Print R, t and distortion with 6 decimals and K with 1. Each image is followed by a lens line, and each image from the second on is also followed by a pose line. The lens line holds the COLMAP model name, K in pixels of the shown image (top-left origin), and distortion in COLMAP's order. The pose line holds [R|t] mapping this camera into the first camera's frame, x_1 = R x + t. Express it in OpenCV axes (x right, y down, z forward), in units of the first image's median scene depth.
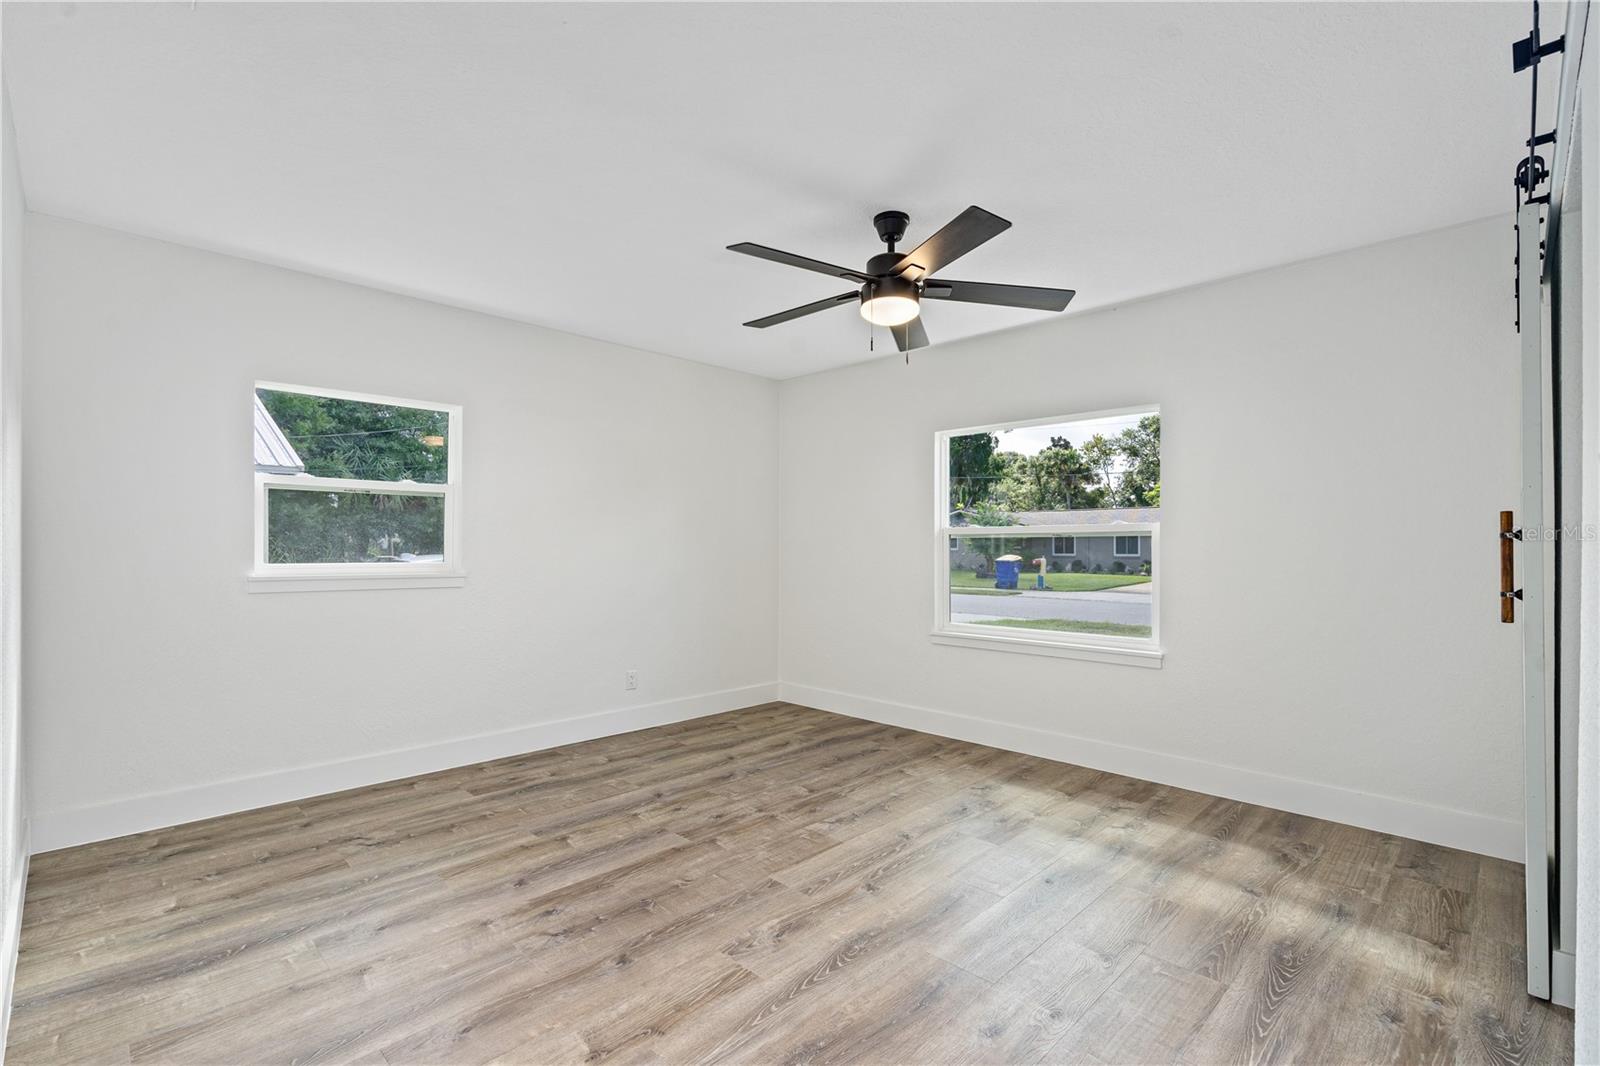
lens RADIAL K [[723.1, 0, 799.6], [0, 723.1, 537.9], [0, 0, 1]] dist [-0.004187, 0.001216]
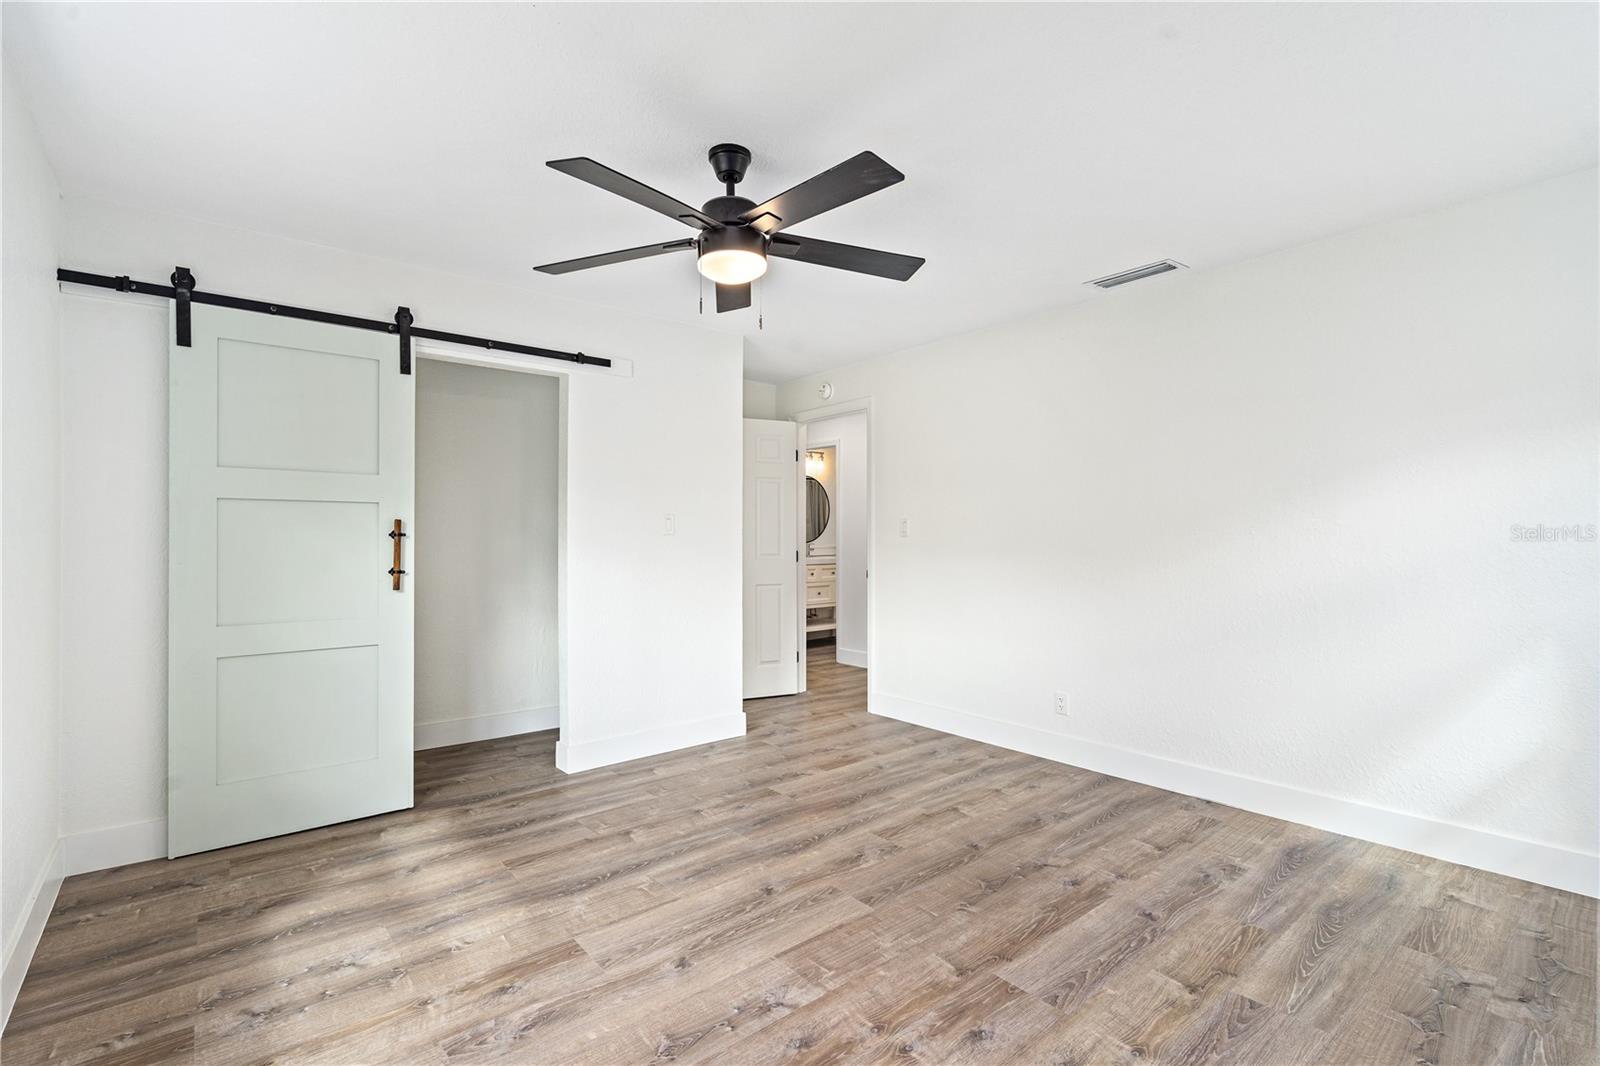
lens RADIAL K [[723.1, 0, 798.7], [0, 723.1, 535.8], [0, 0, 1]] dist [-0.004187, 0.001216]
pose [[-0.995644, -0.000107, 0.093238, -0.033751], [-0.001166, 0.999935, -0.011304, 0.011744], [-0.093231, -0.011363, -0.995580, 1.940693]]
